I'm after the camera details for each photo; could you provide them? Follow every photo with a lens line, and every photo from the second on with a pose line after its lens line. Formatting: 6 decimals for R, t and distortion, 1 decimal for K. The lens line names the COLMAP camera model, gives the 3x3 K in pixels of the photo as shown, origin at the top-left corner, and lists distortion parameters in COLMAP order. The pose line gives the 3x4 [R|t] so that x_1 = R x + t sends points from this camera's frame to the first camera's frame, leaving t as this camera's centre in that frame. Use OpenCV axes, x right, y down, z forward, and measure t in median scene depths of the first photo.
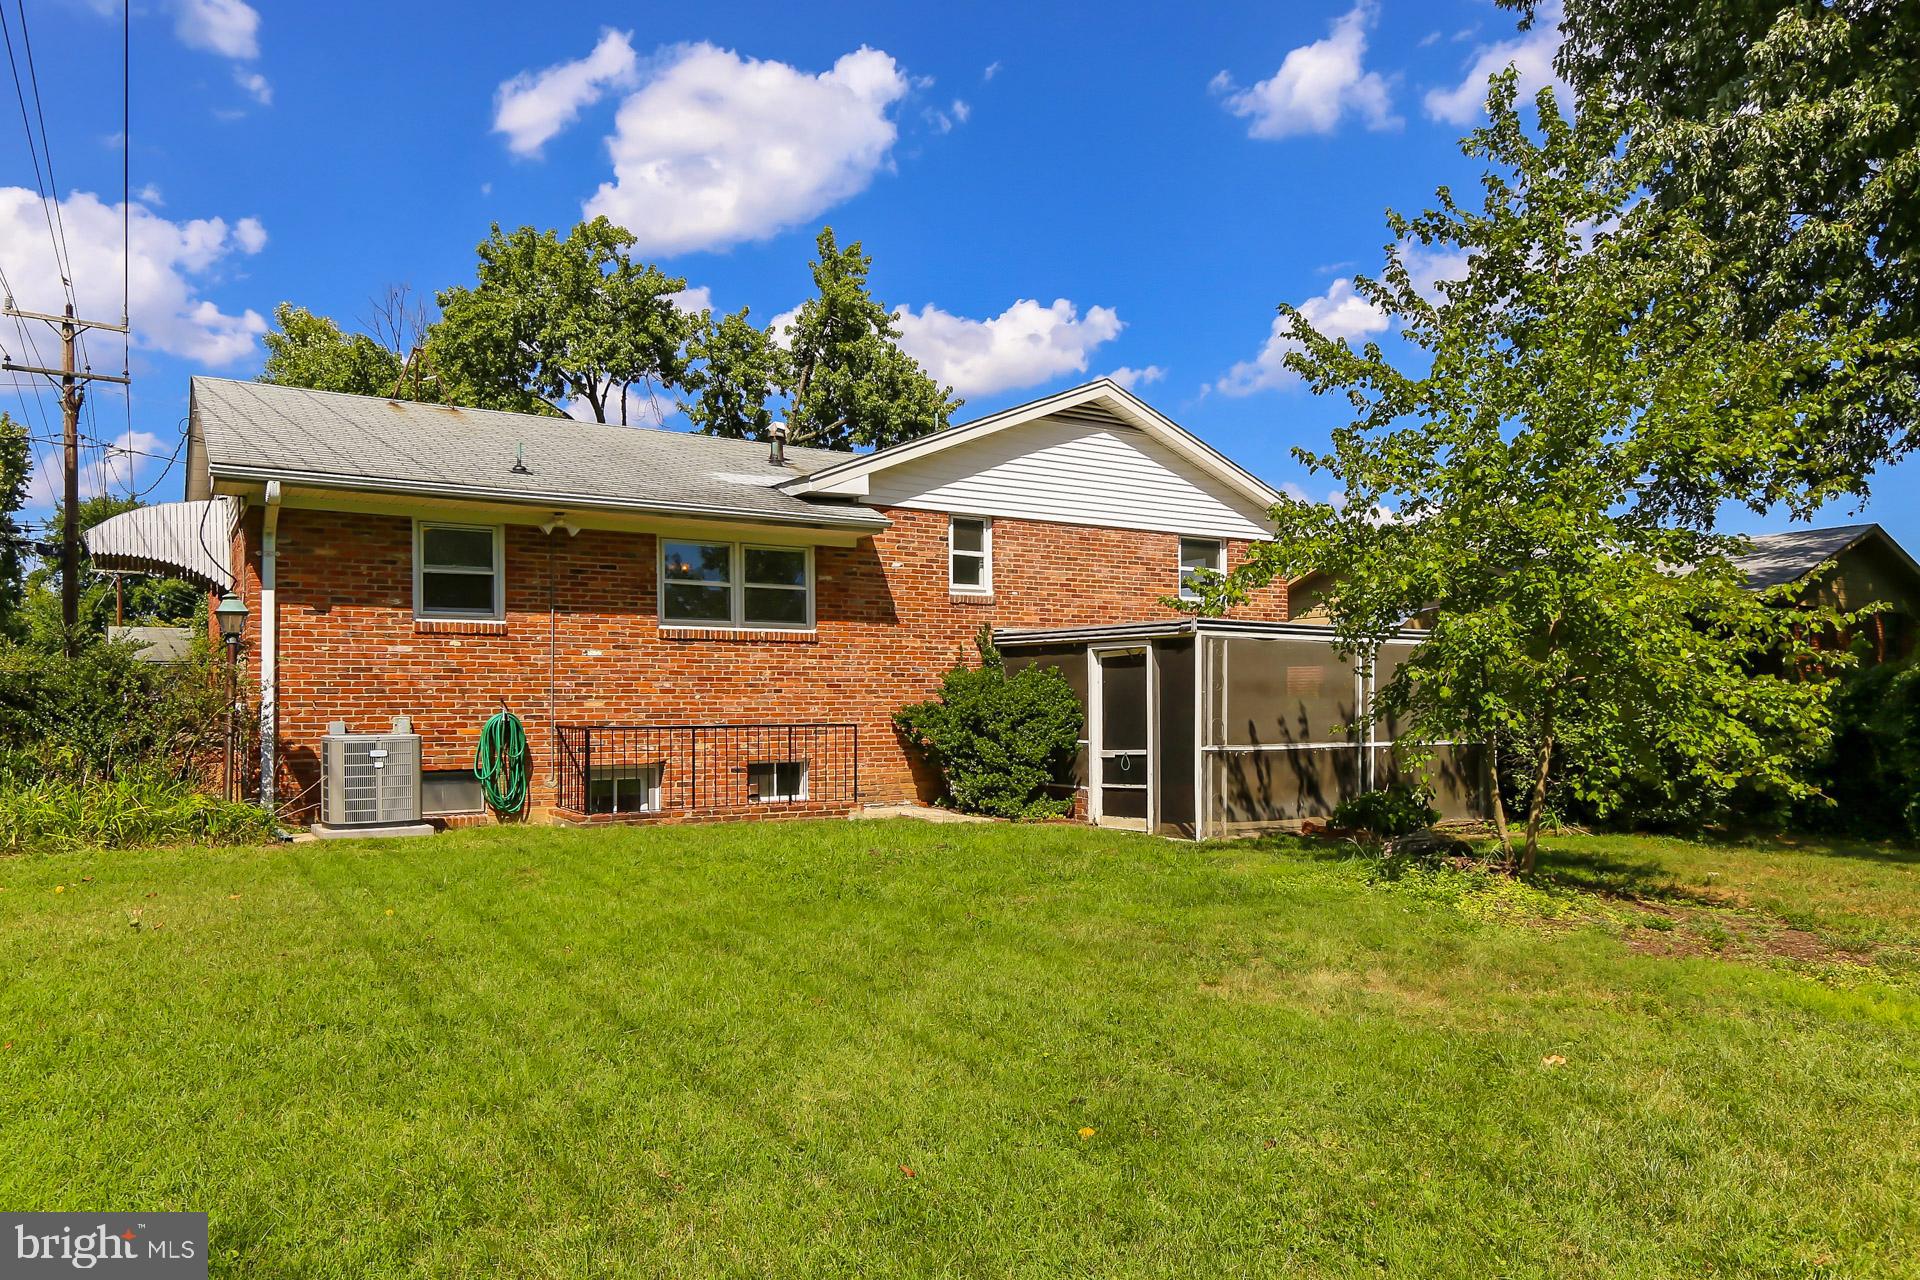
lens RADIAL K [[1306.1, 0, 964.9], [0, 1306.1, 644.3], [0, 0, 1]] dist [-0.070319, -0.000475]
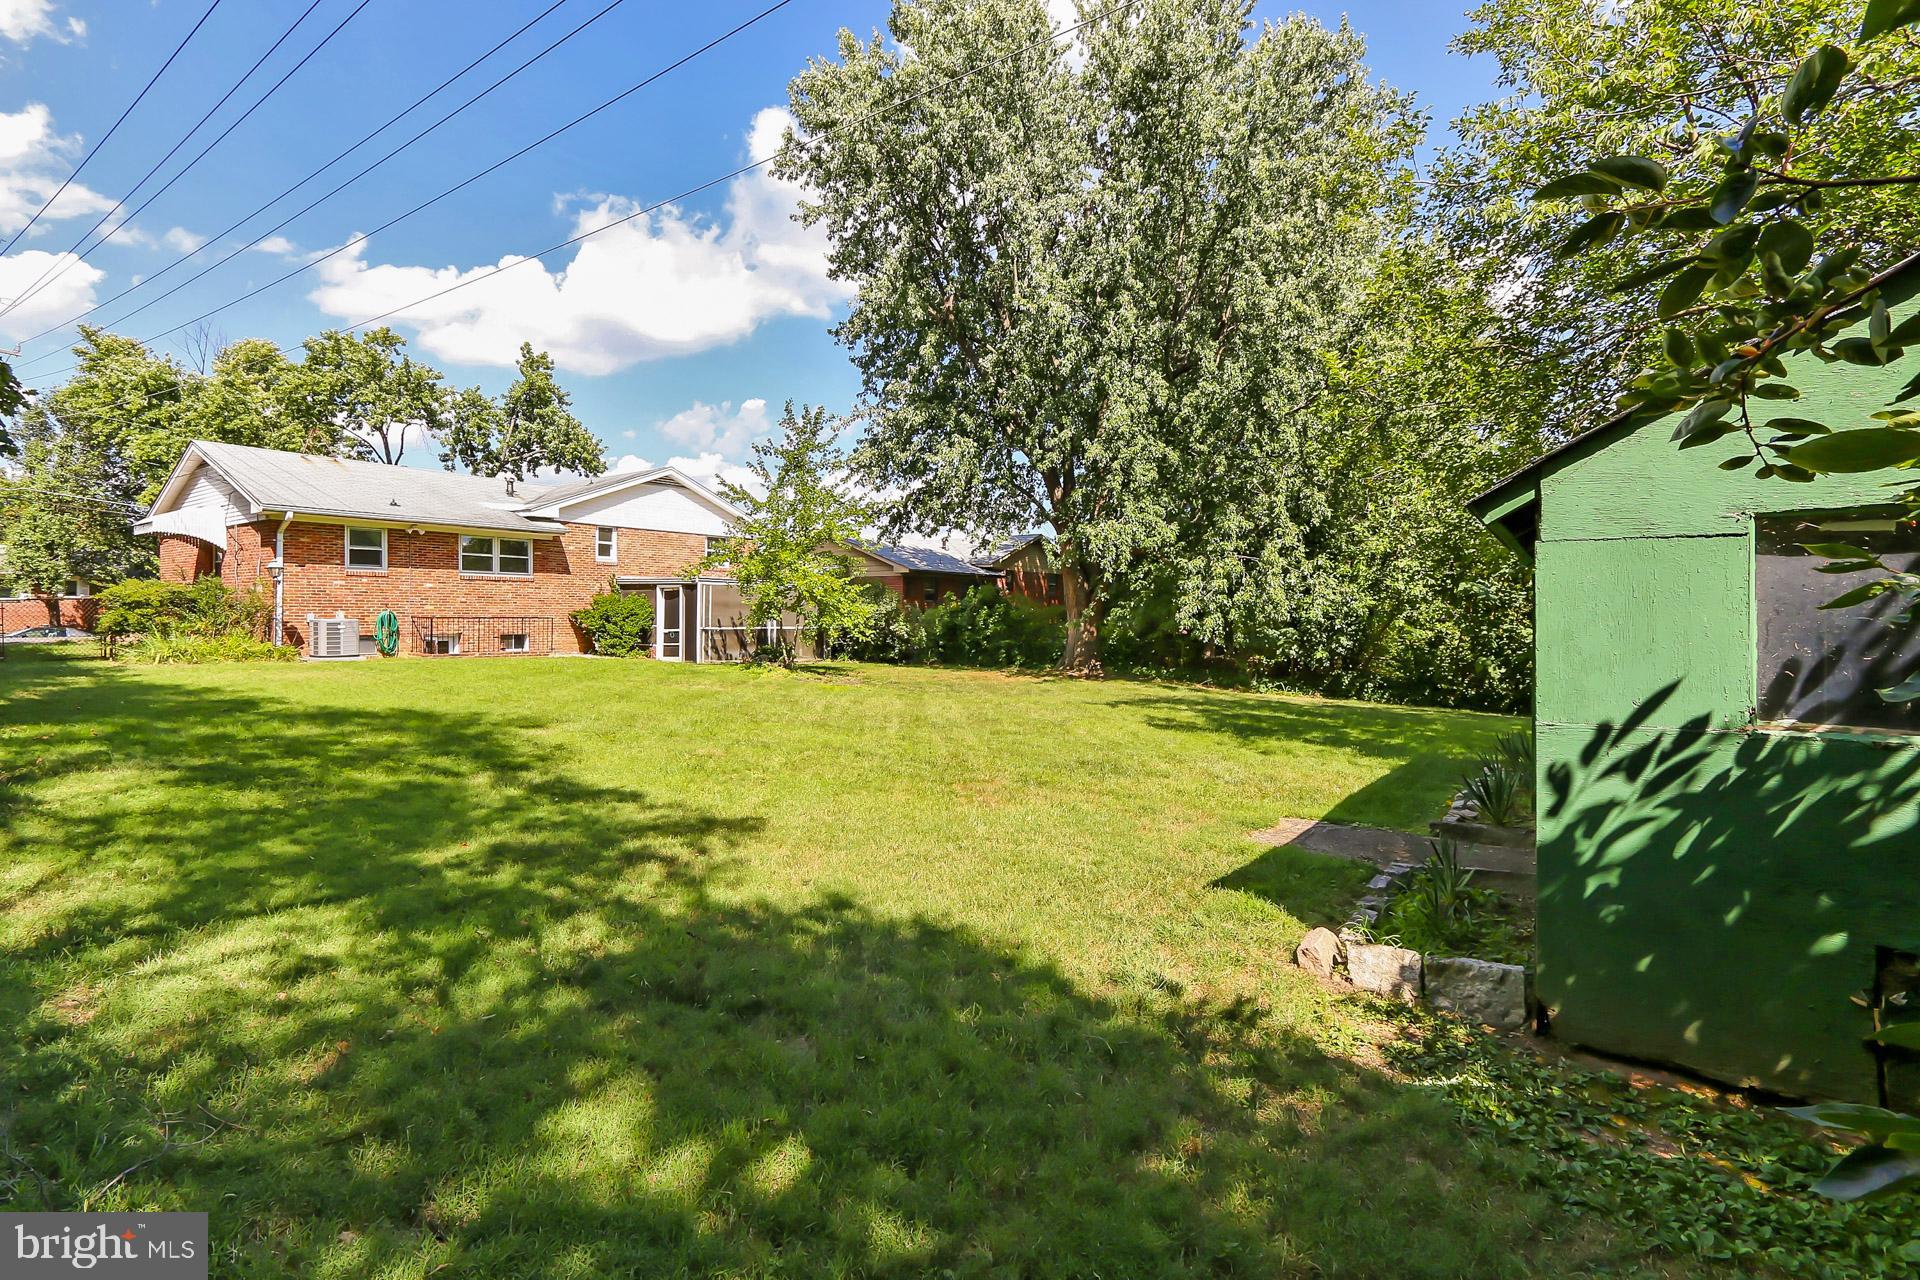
lens RADIAL K [[907.4, 0, 913.2], [0, 907.4, 612.0], [0, 0, 1]] dist [0.023167, 0.000217]
pose [[0.950689, 0.012548, 0.309892, 0.024688], [-0.025967, 0.998893, 0.039214, -0.028345], [-0.309057, -0.045328, 0.949963, -0.720114]]
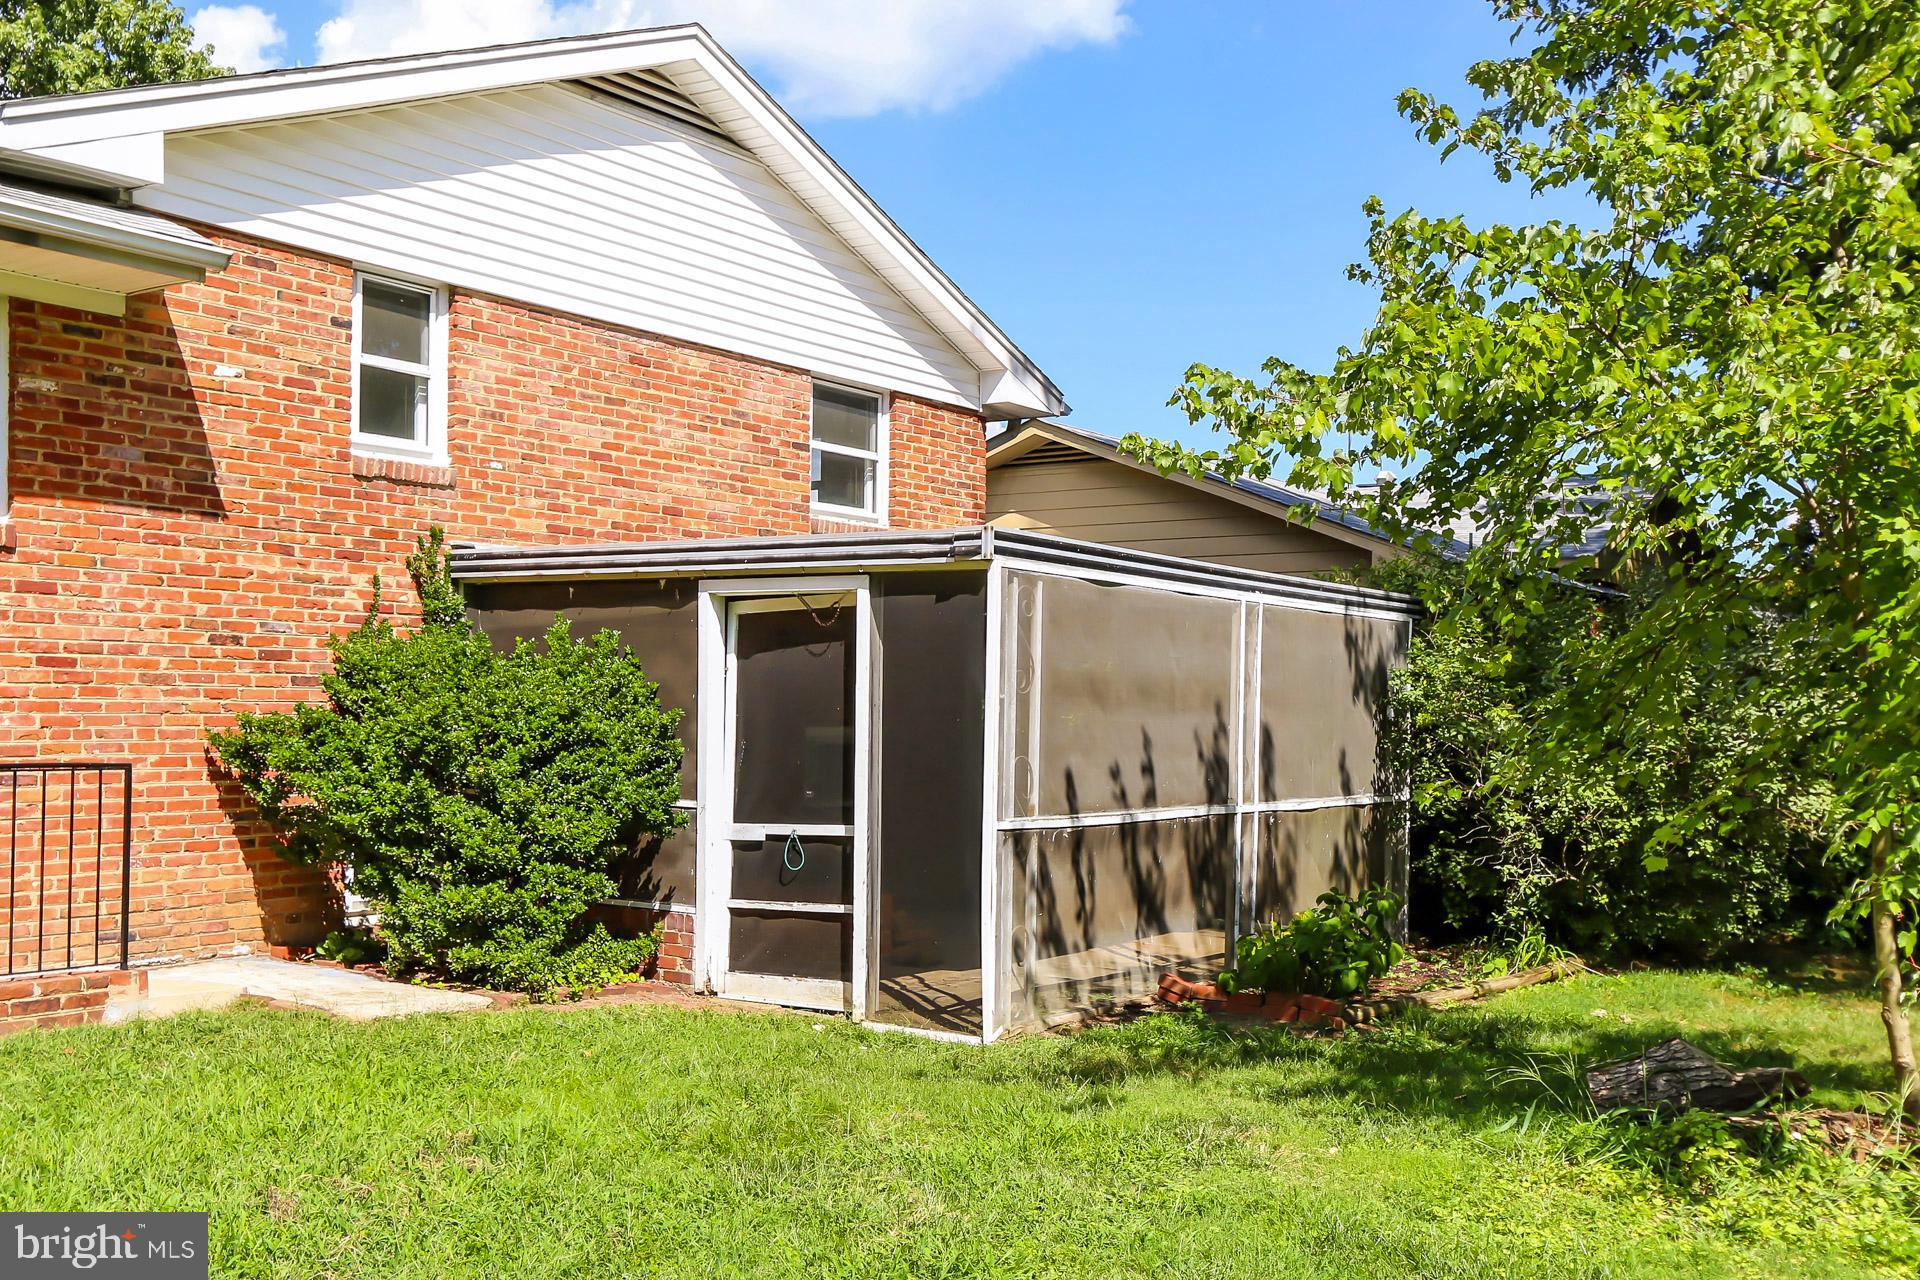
lens RADIAL K [[1911.8, 0, 955.2], [0, 1911.8, 669.8], [0, 0, 1]] dist [-0.000081, 0.000000]
pose [[0.926598, 0.023724, 0.375303, -0.066373], [-0.033360, 0.999259, 0.019196, 0.014251], [-0.374570, -0.030307, 0.926703, 0.371357]]
